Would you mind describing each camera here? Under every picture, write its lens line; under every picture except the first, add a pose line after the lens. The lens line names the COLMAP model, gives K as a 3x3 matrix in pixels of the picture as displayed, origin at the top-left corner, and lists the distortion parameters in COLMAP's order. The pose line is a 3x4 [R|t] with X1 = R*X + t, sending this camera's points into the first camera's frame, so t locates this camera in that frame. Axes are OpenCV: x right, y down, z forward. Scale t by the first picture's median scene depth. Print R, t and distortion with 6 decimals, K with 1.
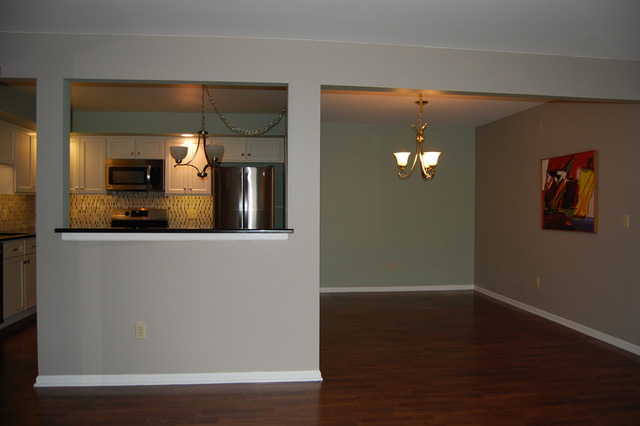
lens RADIAL K [[496.8, 0, 320.0], [0, 496.8, 213.0], [0, 0, 1]] dist [-0.089331, -0.000598]
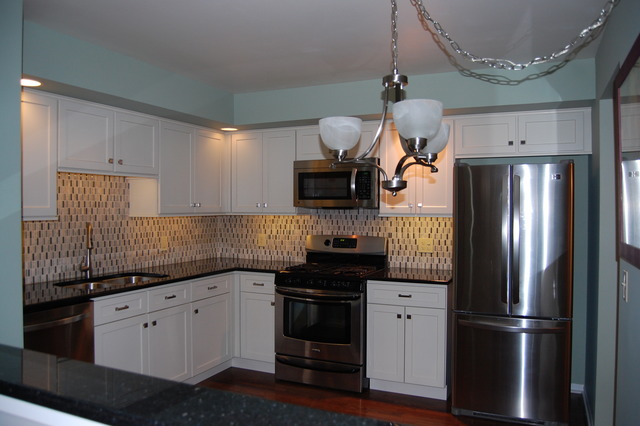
lens RADIAL K [[496.8, 0, 320.0], [0, 496.8, 213.0], [0, 0, 1]] dist [-0.089331, -0.000598]
pose [[0.860323, 0.001060, -0.509749, -0.059559], [-0.005260, 0.999963, -0.006799, -0.033757], [0.509723, 0.008531, 0.860297, 0.411665]]
